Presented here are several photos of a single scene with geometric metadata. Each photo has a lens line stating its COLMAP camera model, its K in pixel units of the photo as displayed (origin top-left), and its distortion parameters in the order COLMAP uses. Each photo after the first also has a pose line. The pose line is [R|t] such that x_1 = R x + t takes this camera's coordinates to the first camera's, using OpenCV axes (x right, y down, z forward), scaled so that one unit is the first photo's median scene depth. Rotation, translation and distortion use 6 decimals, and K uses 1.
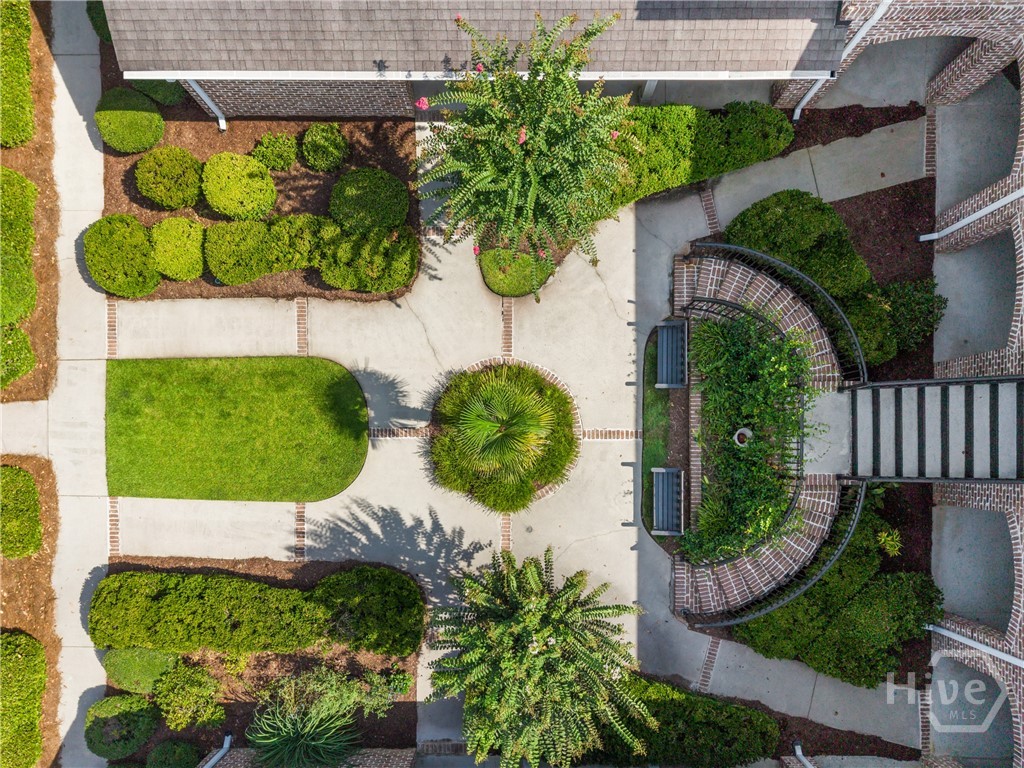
lens RADIAL K [[684.3, 0, 515.2], [0, 684.3, 381.1], [0, 0, 1]] dist [0.005502, -0.001909]
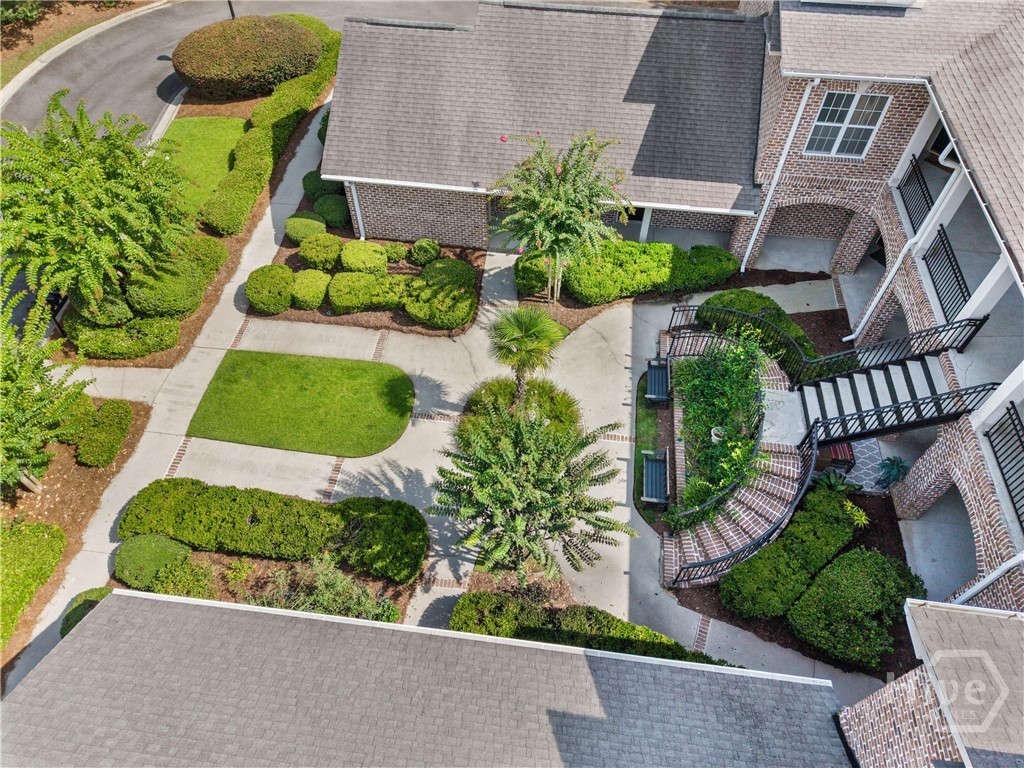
lens RADIAL K [[626.2, 0, 528.8], [0, 626.2, 384.2], [0, 0, 1]] dist [0.018670, -0.015684]
pose [[0.993517, 0.098442, -0.056856, 0.053291], [-0.112958, 0.798537, -0.591253, 0.675045], [-0.012803, 0.593842, 0.804480, 0.060392]]
